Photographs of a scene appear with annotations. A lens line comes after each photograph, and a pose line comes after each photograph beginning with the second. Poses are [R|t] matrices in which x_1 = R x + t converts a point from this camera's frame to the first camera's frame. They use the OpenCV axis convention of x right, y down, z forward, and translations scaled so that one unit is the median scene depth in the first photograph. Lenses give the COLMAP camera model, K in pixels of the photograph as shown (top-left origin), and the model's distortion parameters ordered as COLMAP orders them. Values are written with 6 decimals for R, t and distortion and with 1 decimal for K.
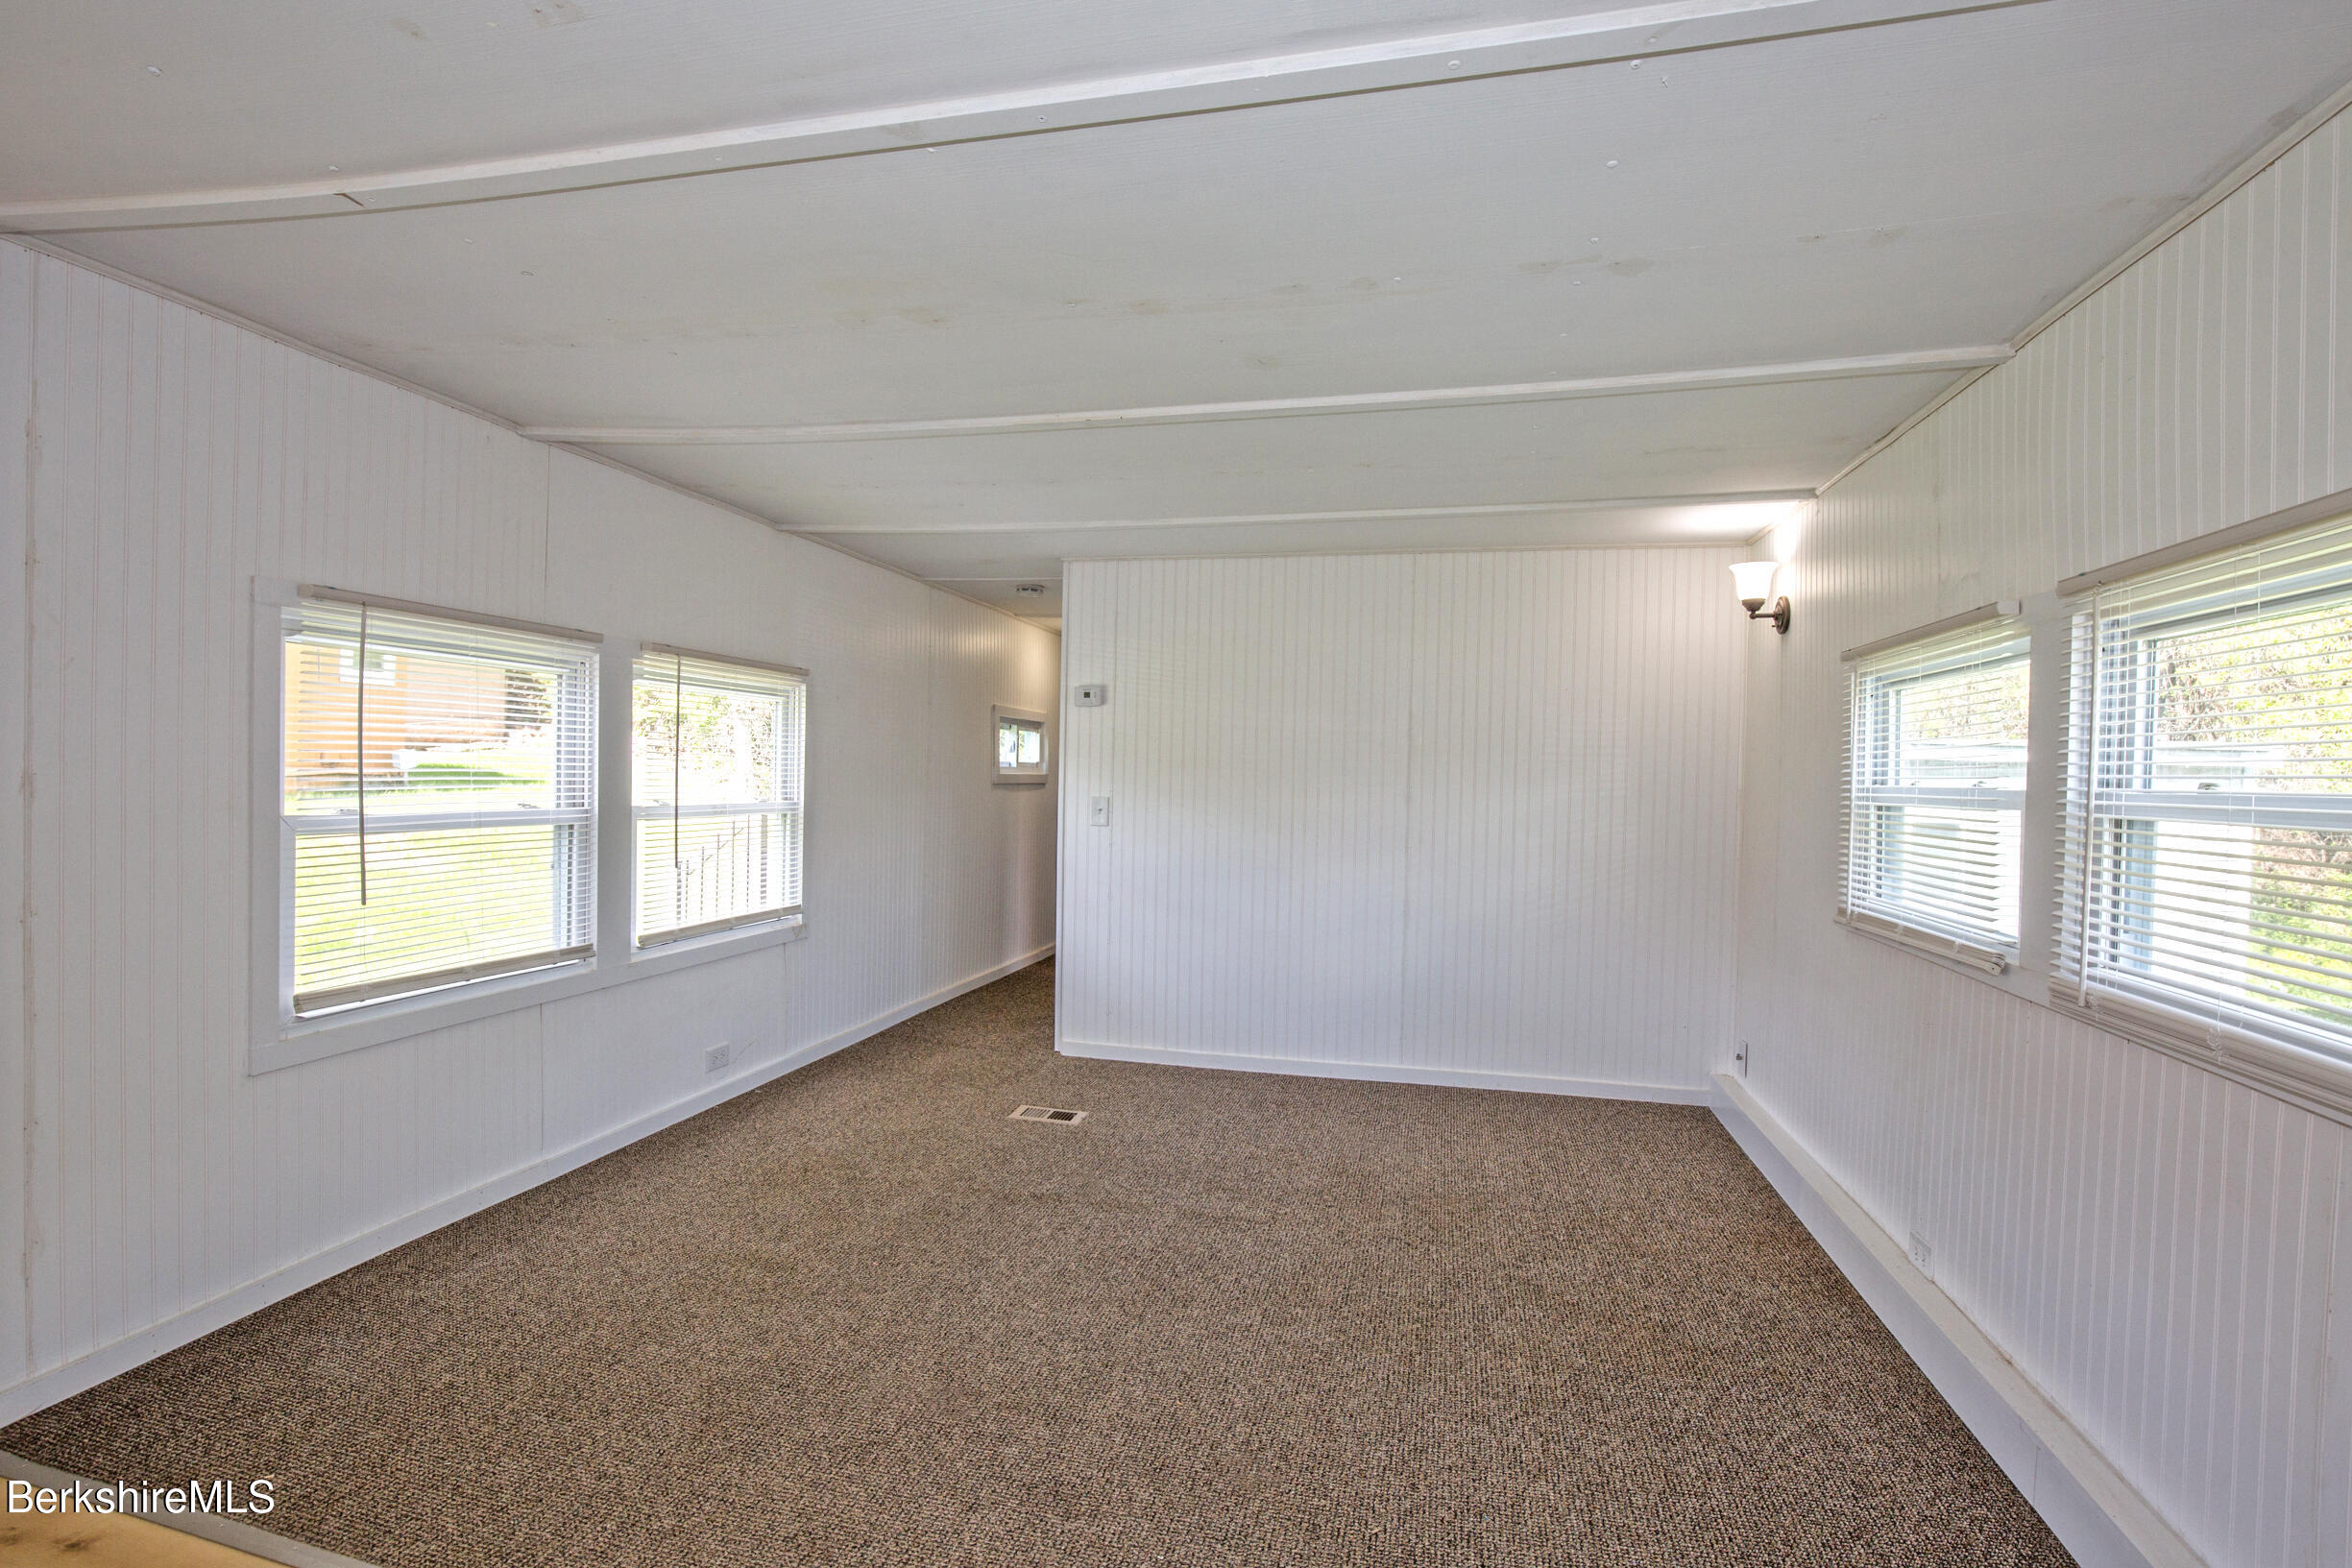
lens RADIAL K [[1105.9, 0, 1187.3], [0, 1105.9, 775.7], [0, 0, 1]] dist [-0.035341, -0.000152]
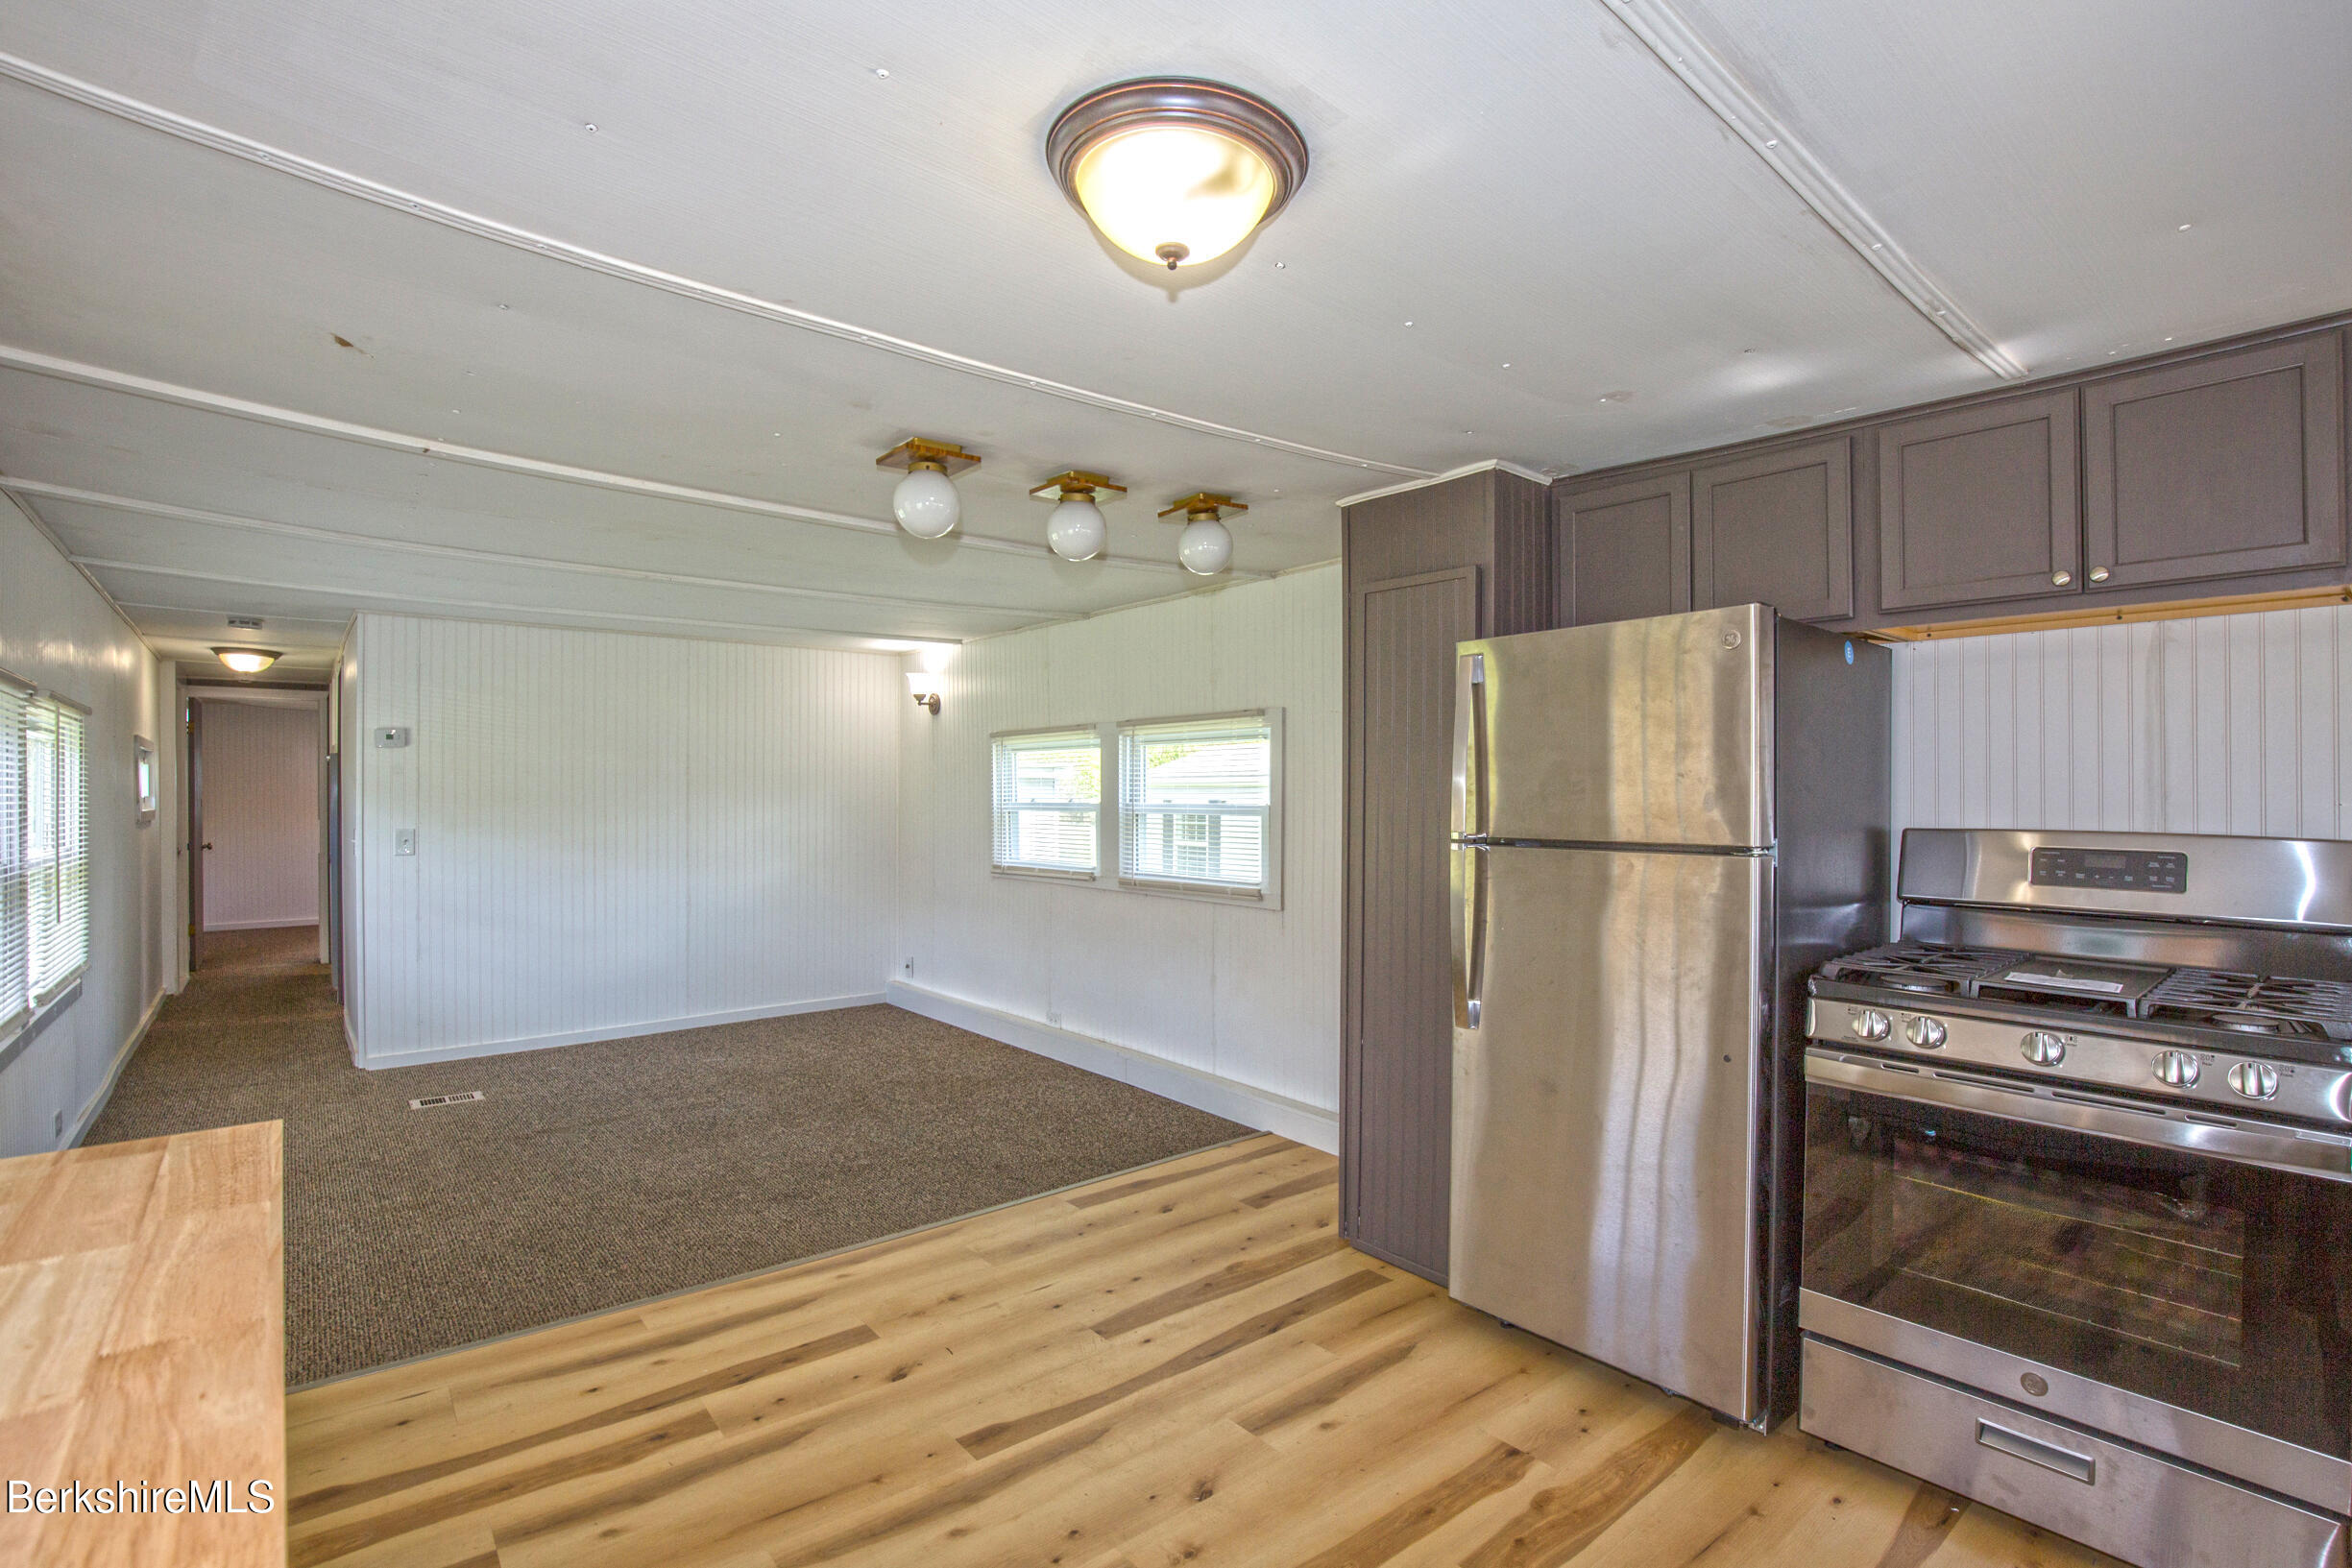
lens RADIAL K [[1105.9, 0, 1187.3], [0, 1105.9, 775.7], [0, 0, 1]] dist [-0.035341, -0.000152]
pose [[0.580579, -0.009769, 0.814145, -0.707695], [0.018878, 0.999821, -0.001465, -0.025059], [-0.813985, 0.016220, 0.580659, -0.372529]]
